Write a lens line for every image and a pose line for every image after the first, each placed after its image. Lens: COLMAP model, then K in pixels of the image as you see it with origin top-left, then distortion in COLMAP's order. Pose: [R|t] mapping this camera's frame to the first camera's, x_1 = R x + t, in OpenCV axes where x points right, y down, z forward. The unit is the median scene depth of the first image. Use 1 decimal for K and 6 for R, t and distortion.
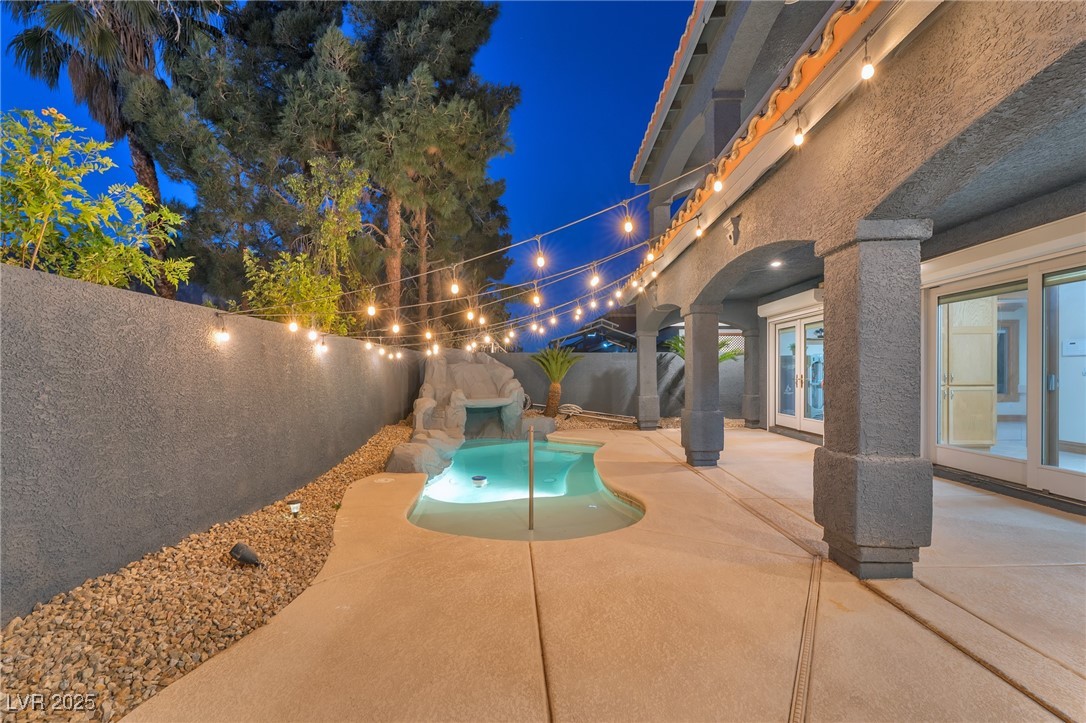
lens RADIAL K [[441.0, 0, 538.3], [0, 441.0, 357.4], [0, 0, 1]] dist [0.000586, 0.000143]
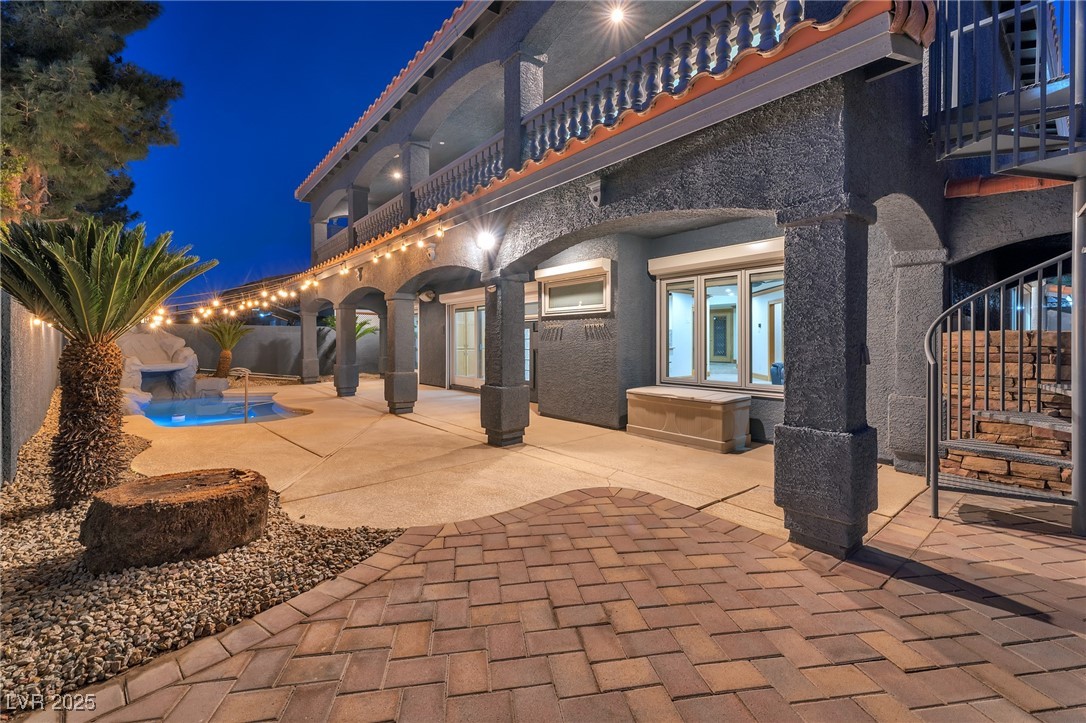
lens RADIAL K [[441.0, 0, 538.3], [0, 441.0, 357.4], [0, 0, 1]] dist [0.000586, 0.000143]
pose [[0.741461, -0.021723, 0.670644, -0.147683], [-0.027485, 0.997654, 0.062702, -0.023505], [-0.670433, -0.064924, 0.739124, -0.501476]]
